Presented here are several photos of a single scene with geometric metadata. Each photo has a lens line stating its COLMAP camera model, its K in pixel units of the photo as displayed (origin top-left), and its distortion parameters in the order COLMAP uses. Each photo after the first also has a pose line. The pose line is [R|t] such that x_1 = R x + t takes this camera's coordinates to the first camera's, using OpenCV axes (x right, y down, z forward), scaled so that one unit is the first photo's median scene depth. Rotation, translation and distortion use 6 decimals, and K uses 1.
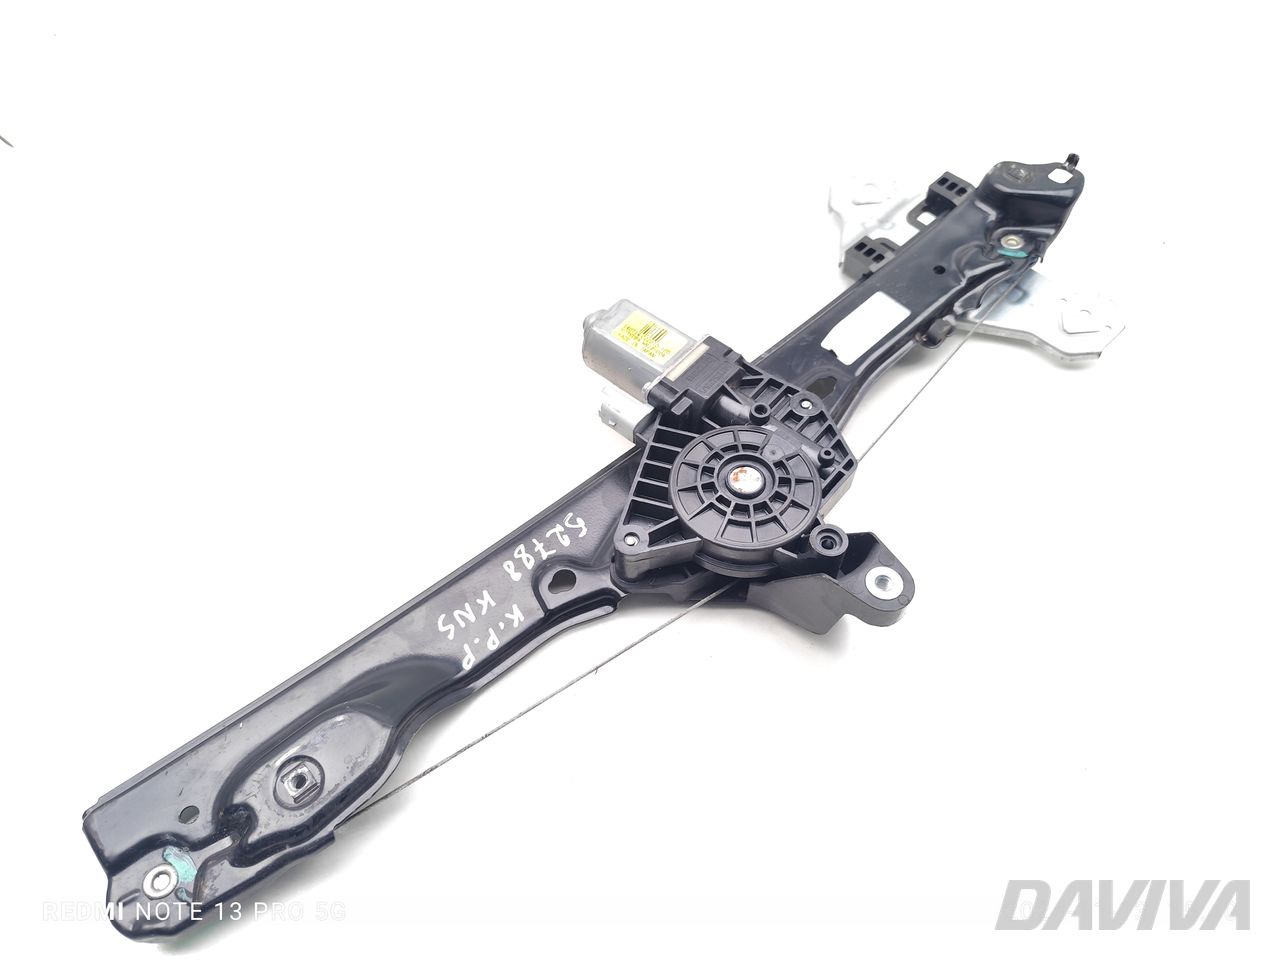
lens RADIAL K [[894.3, 0, 638.1], [0, 894.3, 479.4], [0, 0, 1]] dist [0.002313, -0.000366]
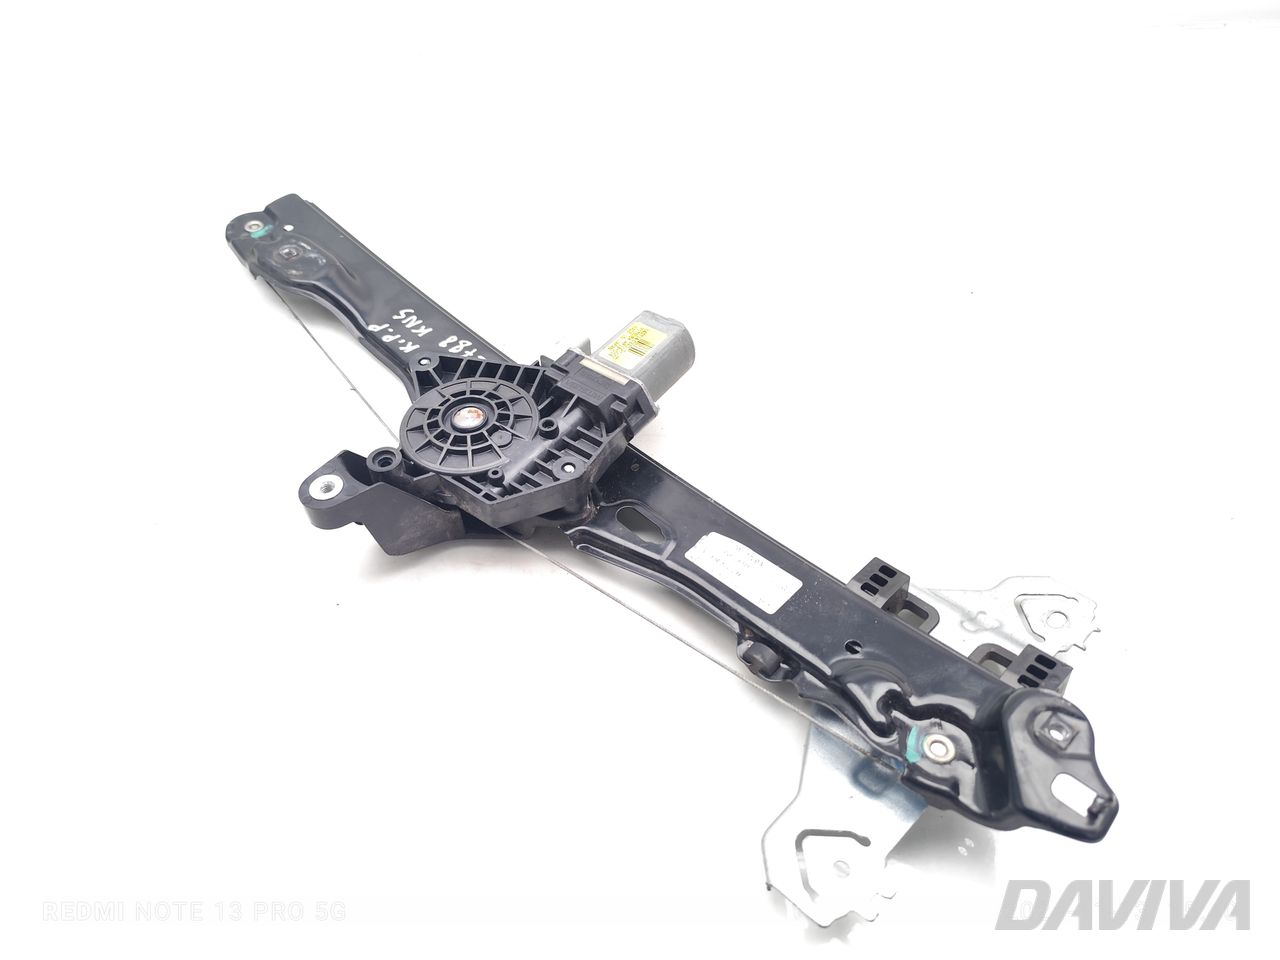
lens RADIAL K [[894.3, 0, 638.1], [0, 894.3, 479.4], [0, 0, 1]] dist [0.002313, -0.000366]
pose [[0.061568, 0.743178, -0.666255, 0.861622], [-0.807673, 0.429280, 0.404206, -0.541197], [0.586407, 0.513230, 0.626675, 0.449692]]
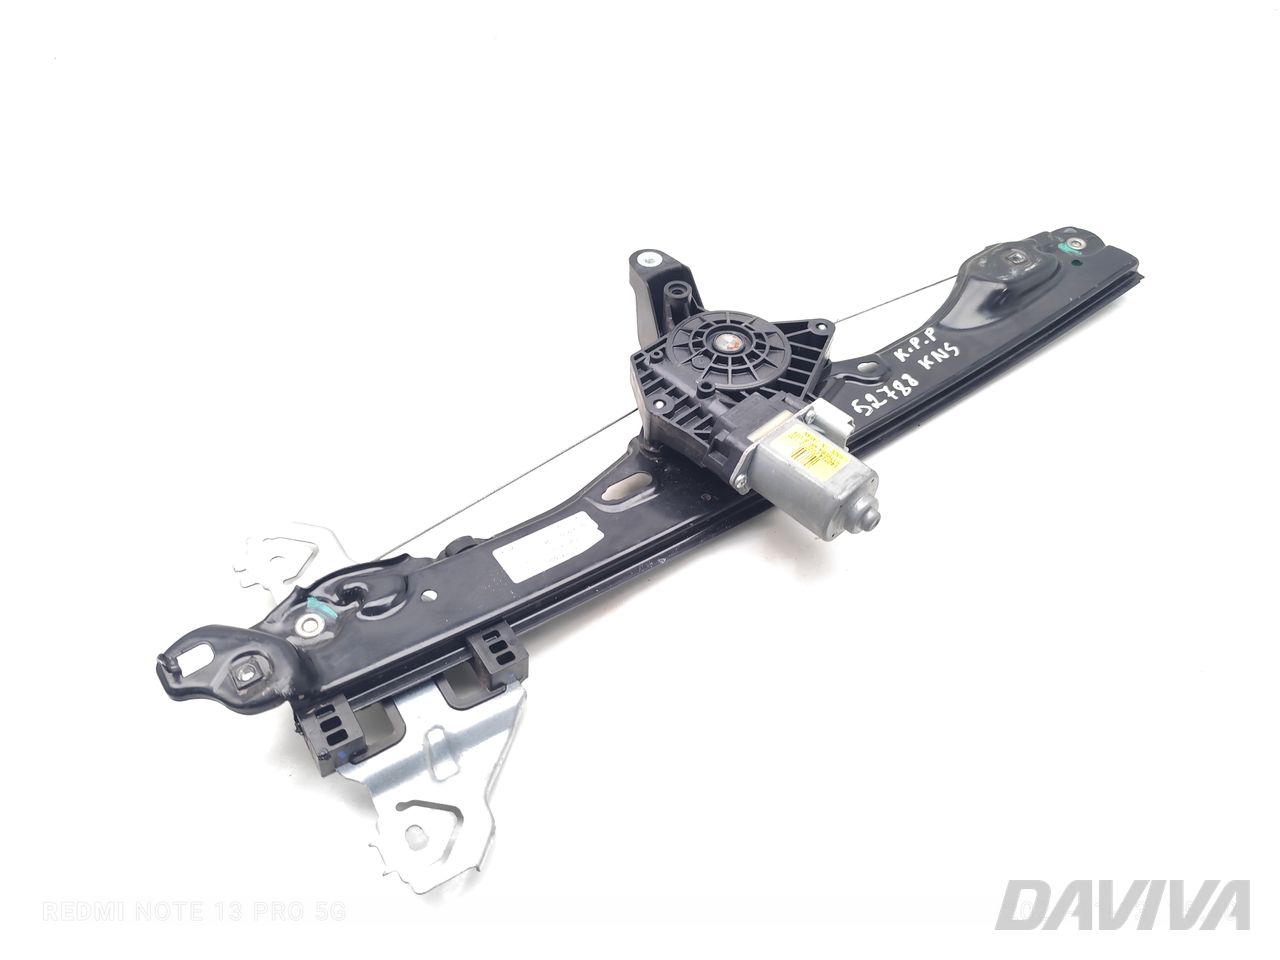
lens RADIAL K [[894.3, 0, 638.1], [0, 894.3, 479.4], [0, 0, 1]] dist [0.002313, -0.000366]
pose [[-0.992570, -0.082558, 0.089376, 0.111726], [0.105247, -0.214008, 0.971145, -1.164740], [-0.061049, 0.973337, 0.221107, 0.866001]]
